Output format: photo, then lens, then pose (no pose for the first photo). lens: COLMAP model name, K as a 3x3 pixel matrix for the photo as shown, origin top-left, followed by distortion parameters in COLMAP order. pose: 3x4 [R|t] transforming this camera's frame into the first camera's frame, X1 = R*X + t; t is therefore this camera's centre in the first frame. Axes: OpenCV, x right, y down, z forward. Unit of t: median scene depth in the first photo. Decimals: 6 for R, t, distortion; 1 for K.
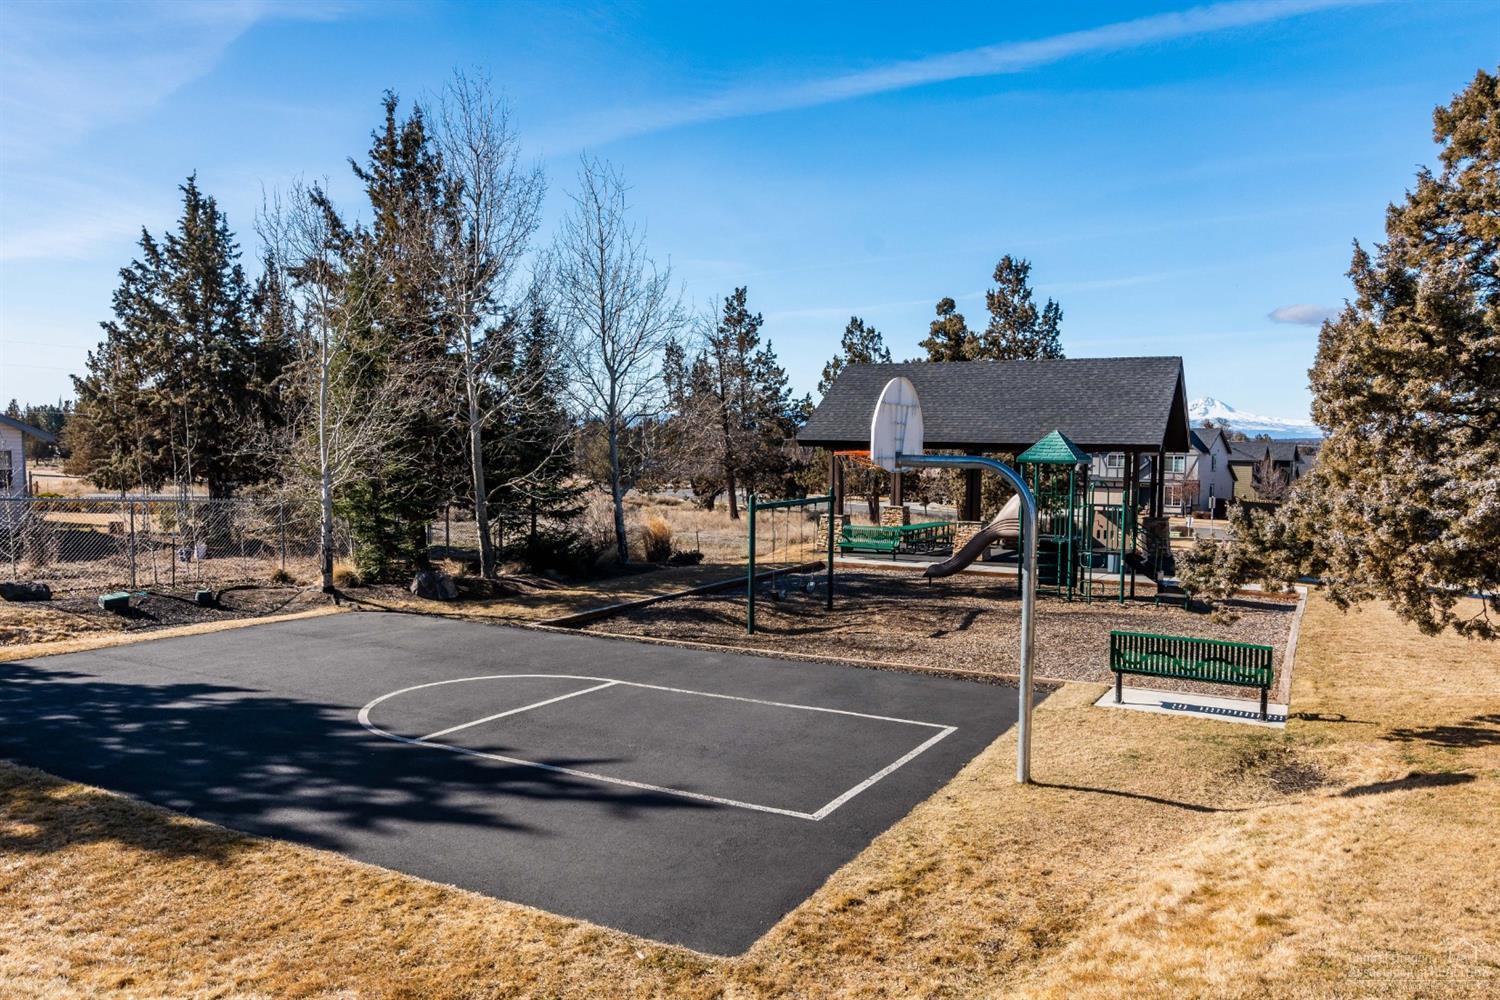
lens RADIAL K [[1055.3, 0, 750.0], [0, 1055.3, 500.0], [0, 0, 1]] dist [0.038903, 0.000152]
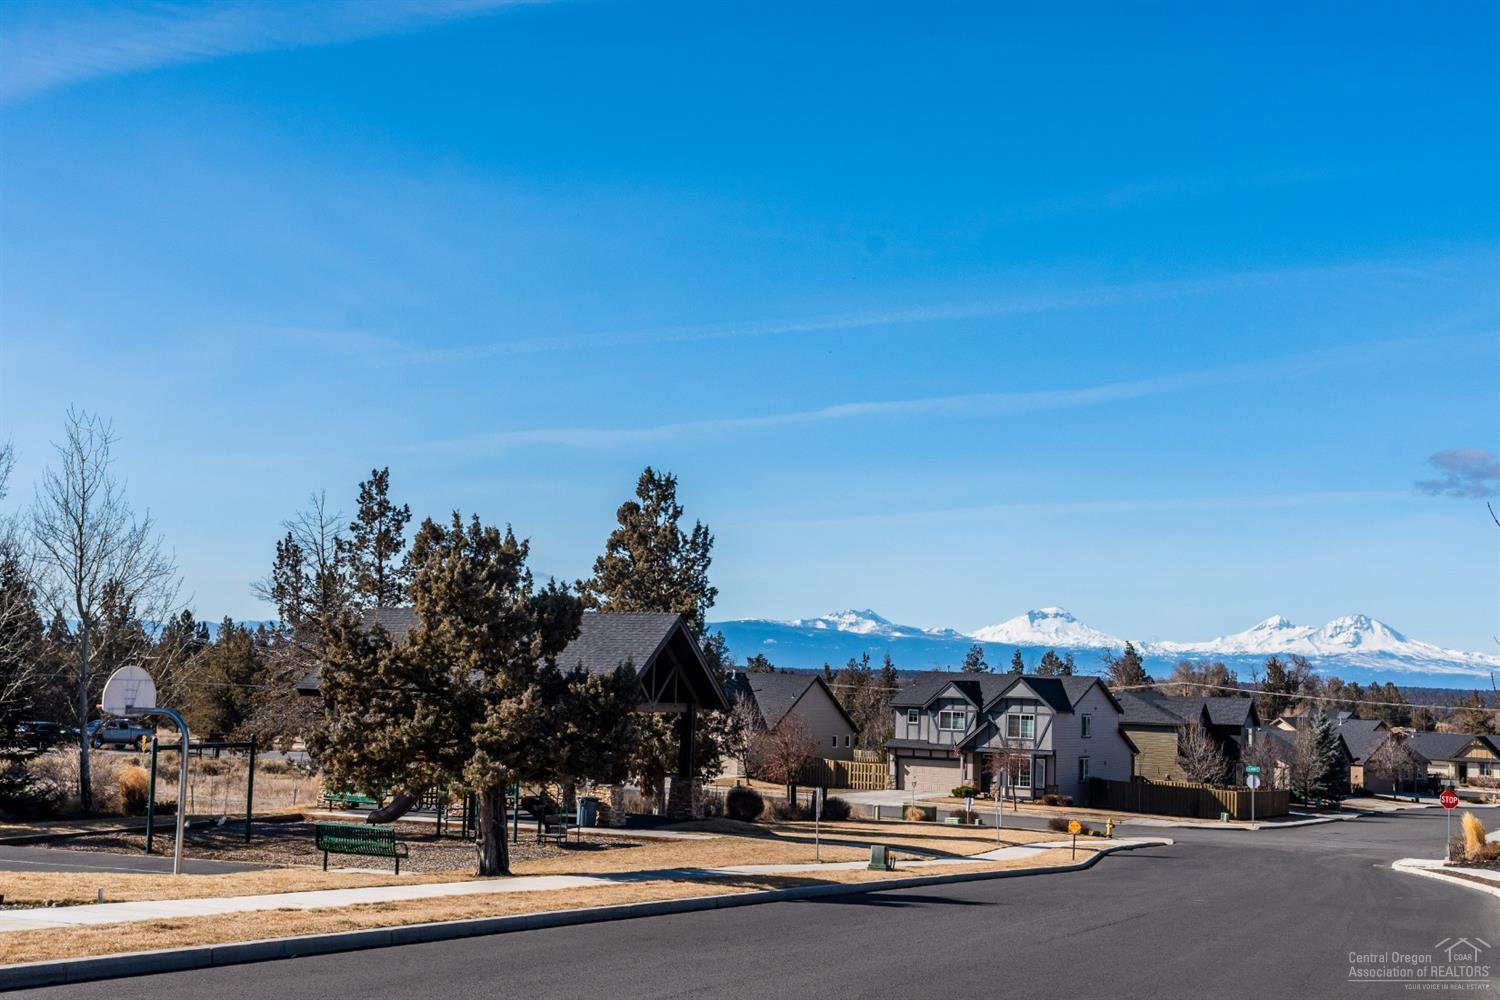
lens RADIAL K [[1938.5, 0, 750.0], [0, 1938.5, 500.0], [0, 0, 1]] dist [-0.009436, 0.007552]
pose [[0.995086, 0.027933, 0.094988, 0.116055], [-0.013742, 0.989057, -0.146893, 0.010680], [-0.098052, 0.144866, 0.984581, -0.325331]]
